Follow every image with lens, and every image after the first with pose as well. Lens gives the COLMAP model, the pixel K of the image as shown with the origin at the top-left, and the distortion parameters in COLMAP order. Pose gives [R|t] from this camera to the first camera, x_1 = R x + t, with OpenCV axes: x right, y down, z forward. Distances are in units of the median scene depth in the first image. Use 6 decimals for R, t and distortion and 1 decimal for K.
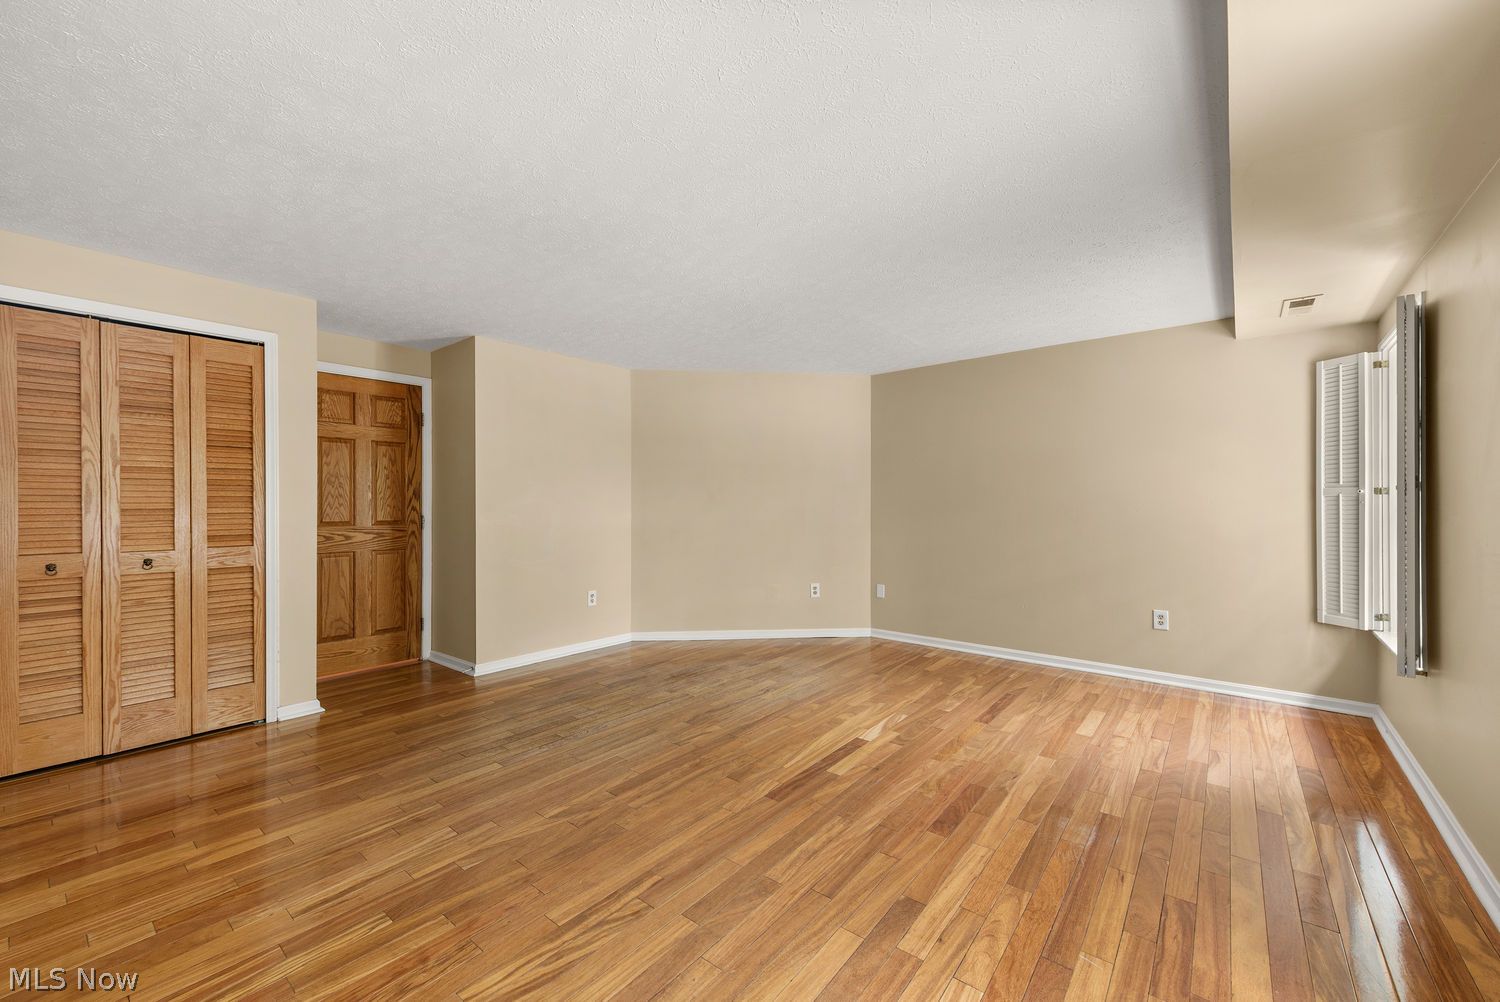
lens RADIAL K [[595.8, 0, 750.7], [0, 595.8, 503.9], [0, 0, 1]] dist [0.007146, -0.005226]
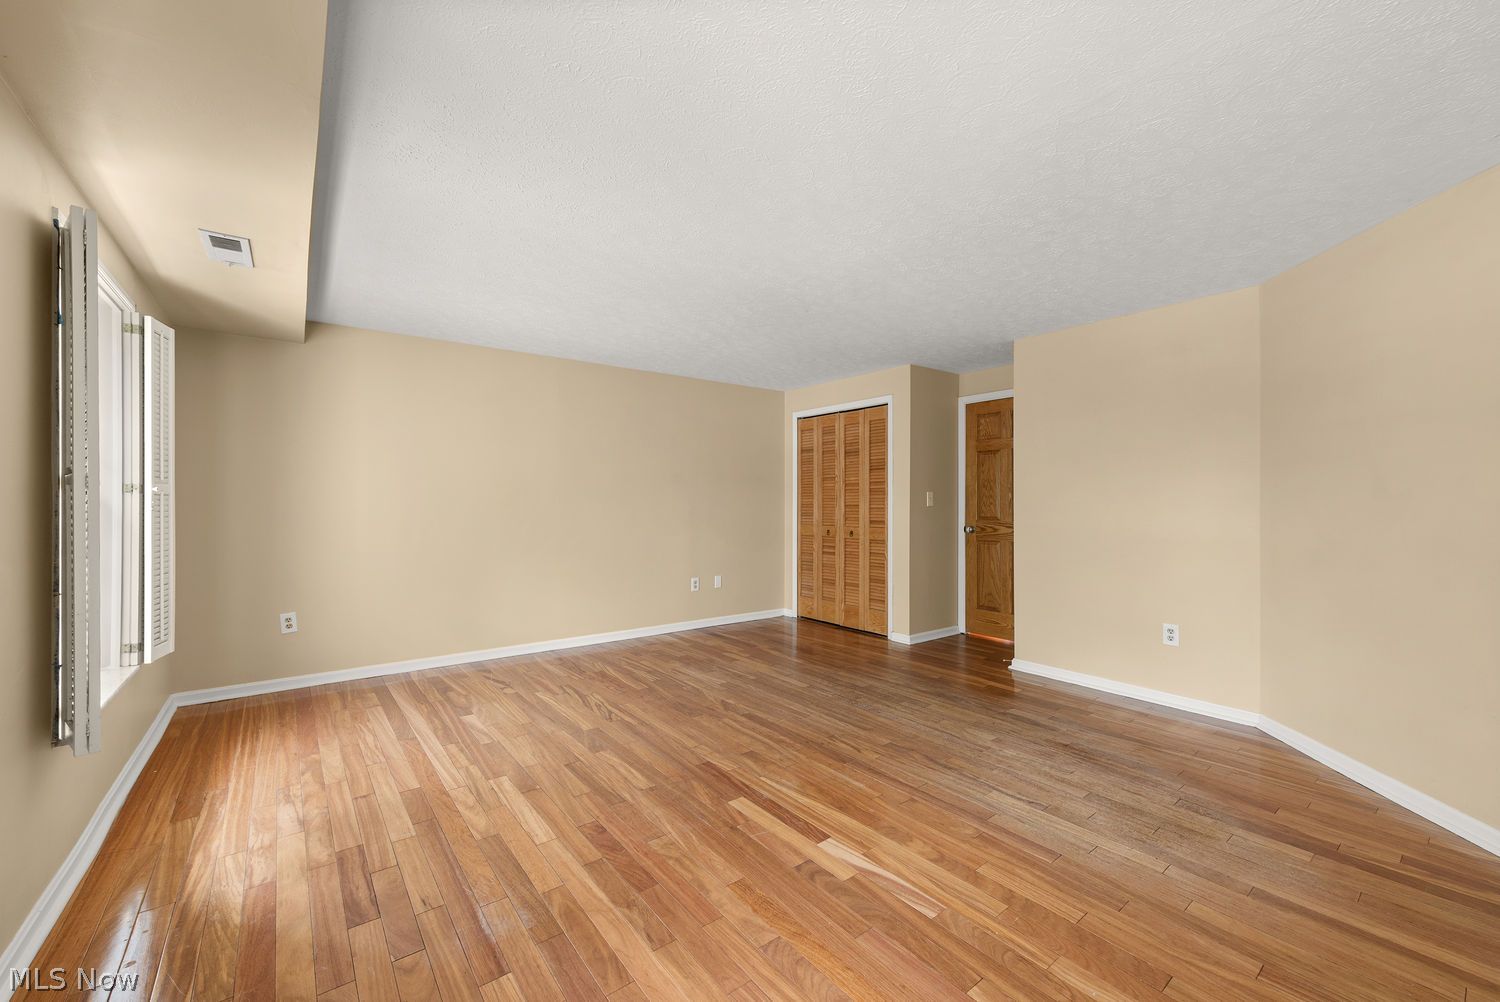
lens RADIAL K [[595.8, 0, 750.7], [0, 595.8, 503.9], [0, 0, 1]] dist [0.007146, -0.005226]
pose [[-0.230316, 0.004708, -0.973105, 0.940642], [-0.004206, 0.999974, 0.005833, -0.004436], [0.973107, 0.005436, -0.230290, 1.138401]]
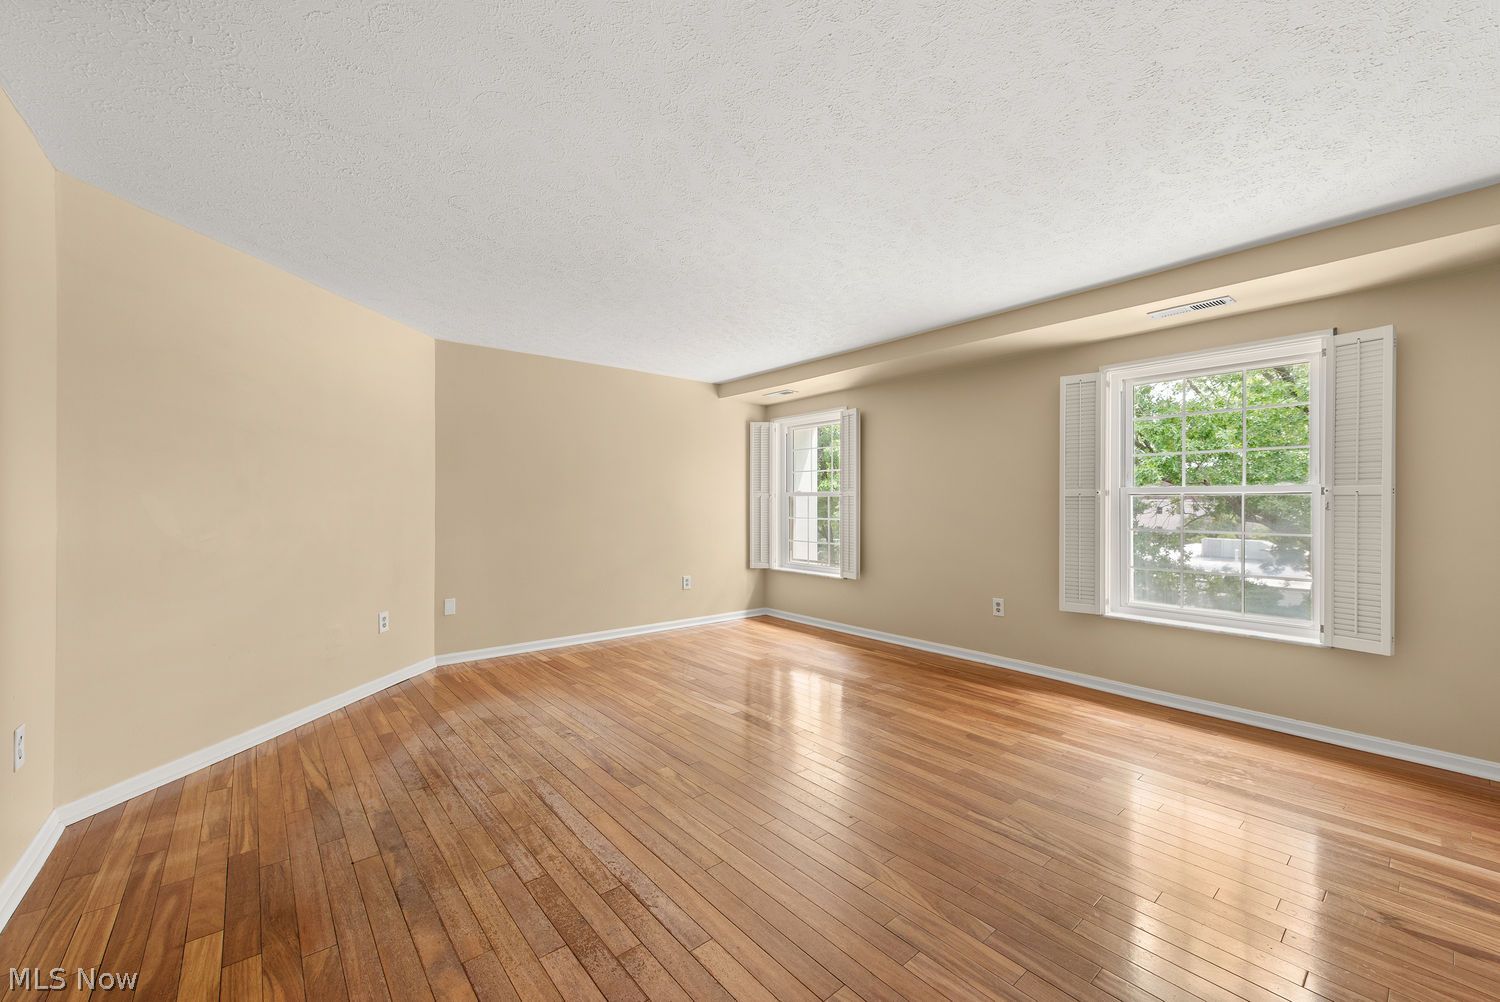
lens RADIAL K [[595.8, 0, 750.7], [0, 595.8, 503.9], [0, 0, 1]] dist [0.007146, -0.005226]
pose [[0.187871, -0.004467, 0.982183, -0.943064], [0.000197, 0.999990, 0.004510, 0.001578], [-0.982194, -0.000653, 0.187870, 0.808321]]
